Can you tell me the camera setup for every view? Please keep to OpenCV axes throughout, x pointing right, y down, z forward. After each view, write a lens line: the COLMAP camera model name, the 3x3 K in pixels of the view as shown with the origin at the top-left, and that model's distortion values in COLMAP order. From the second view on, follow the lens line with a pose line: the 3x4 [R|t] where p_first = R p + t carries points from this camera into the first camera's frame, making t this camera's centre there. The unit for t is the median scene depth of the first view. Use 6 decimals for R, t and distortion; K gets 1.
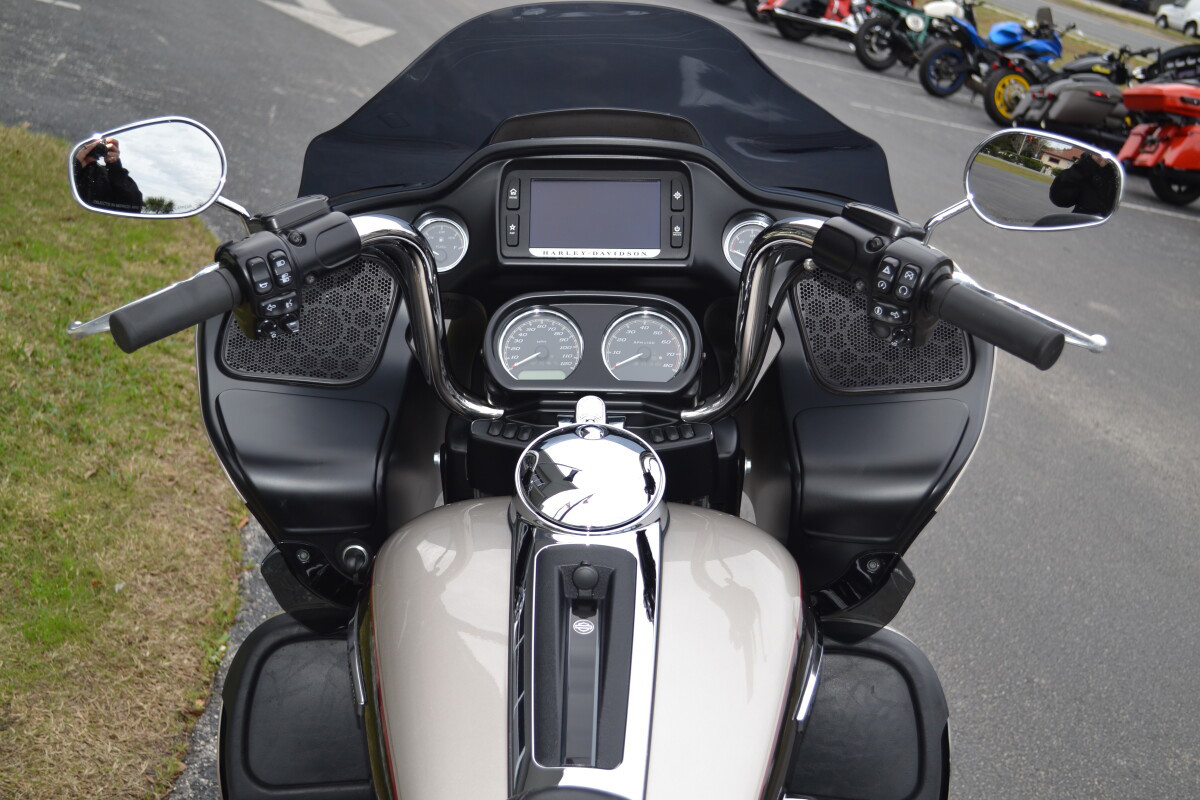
lens RADIAL K [[1768.7, 0, 600.3], [0, 1768.7, 401.8], [0, 0, 1]] dist [0.002316, 0.000000]
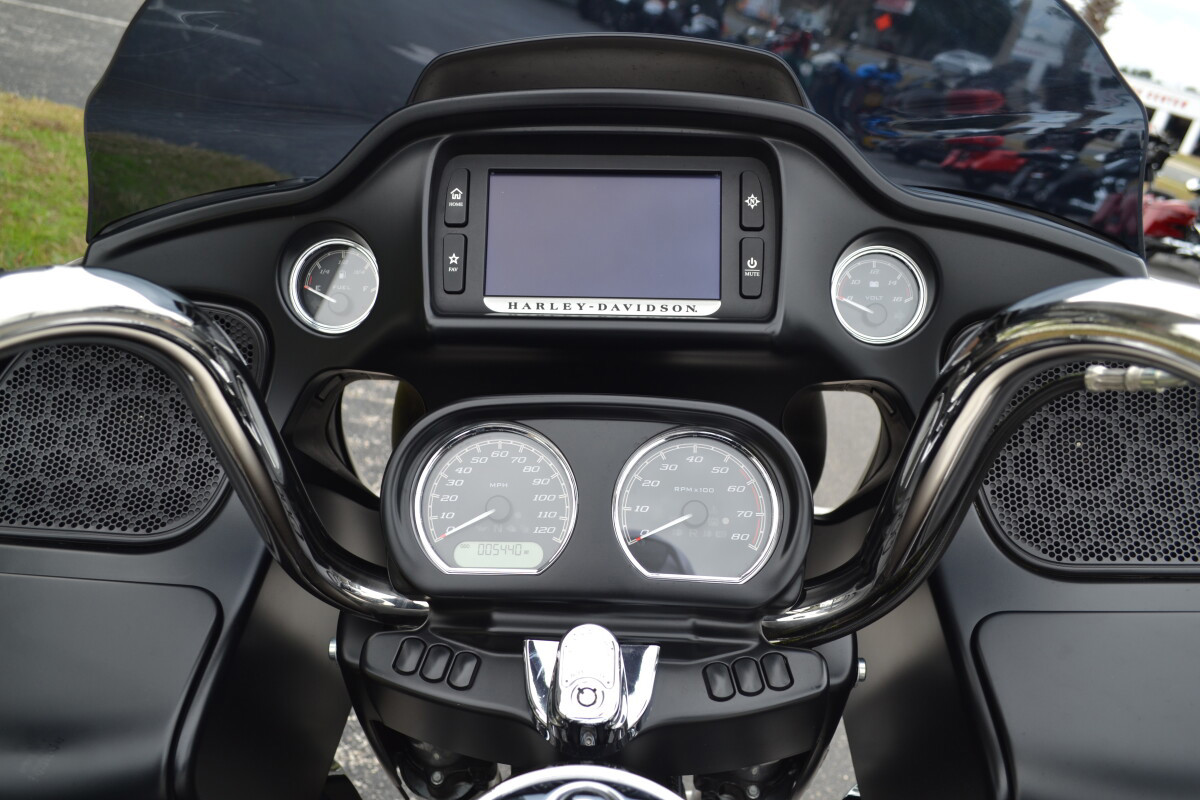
lens RADIAL K [[1019.4, 0, 575.9], [0, 1019.4, 408.2], [0, 0, 1]] dist [-0.078659, 0.012777]
pose [[0.999431, 0.008330, -0.032676, -0.000536], [-0.004752, 0.994130, 0.108092, -0.086972], [0.033384, -0.107875, 0.993604, 0.680259]]
